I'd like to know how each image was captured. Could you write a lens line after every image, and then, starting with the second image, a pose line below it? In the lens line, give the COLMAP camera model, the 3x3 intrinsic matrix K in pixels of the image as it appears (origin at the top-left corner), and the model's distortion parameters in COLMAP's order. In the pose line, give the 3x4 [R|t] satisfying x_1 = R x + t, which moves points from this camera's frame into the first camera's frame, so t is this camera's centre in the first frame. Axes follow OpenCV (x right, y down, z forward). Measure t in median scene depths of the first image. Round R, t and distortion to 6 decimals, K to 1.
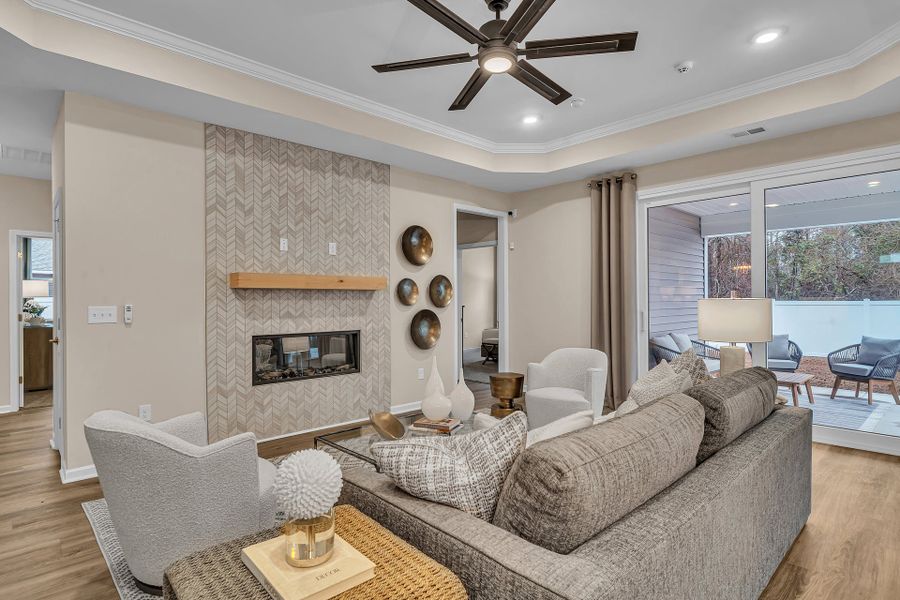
lens RADIAL K [[474.3, 0, 449.1], [0, 474.3, 298.8], [0, 0, 1]] dist [-0.015031, -0.001058]
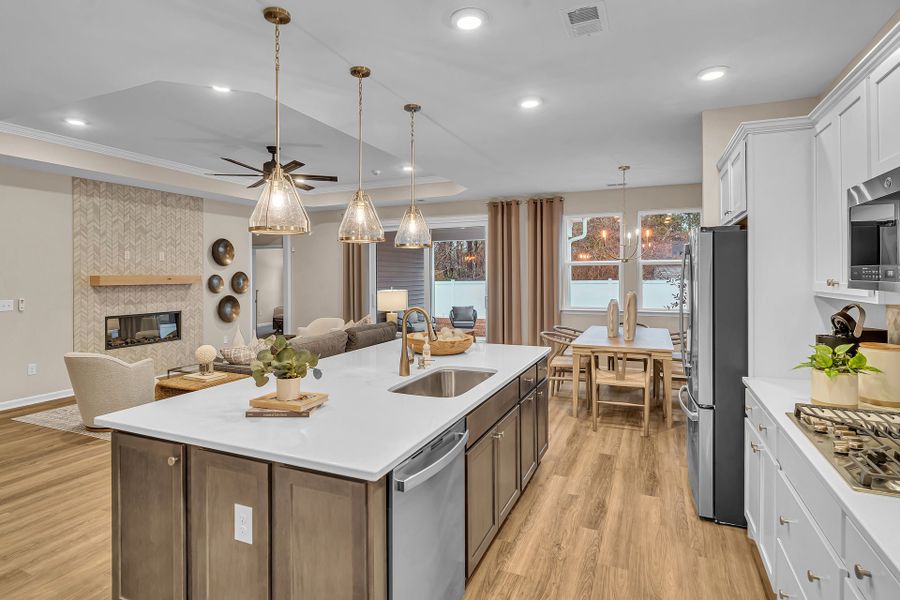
lens RADIAL K [[474.3, 0, 454.3], [0, 474.3, 270.9], [0, 0, 1]] dist [-0.015031, -0.001058]
pose [[0.913292, 0.001325, 0.407304, -0.009010], [0.002403, 0.999960, -0.008640, -0.042088], [-0.407299, 0.008870, 0.913252, -0.661247]]
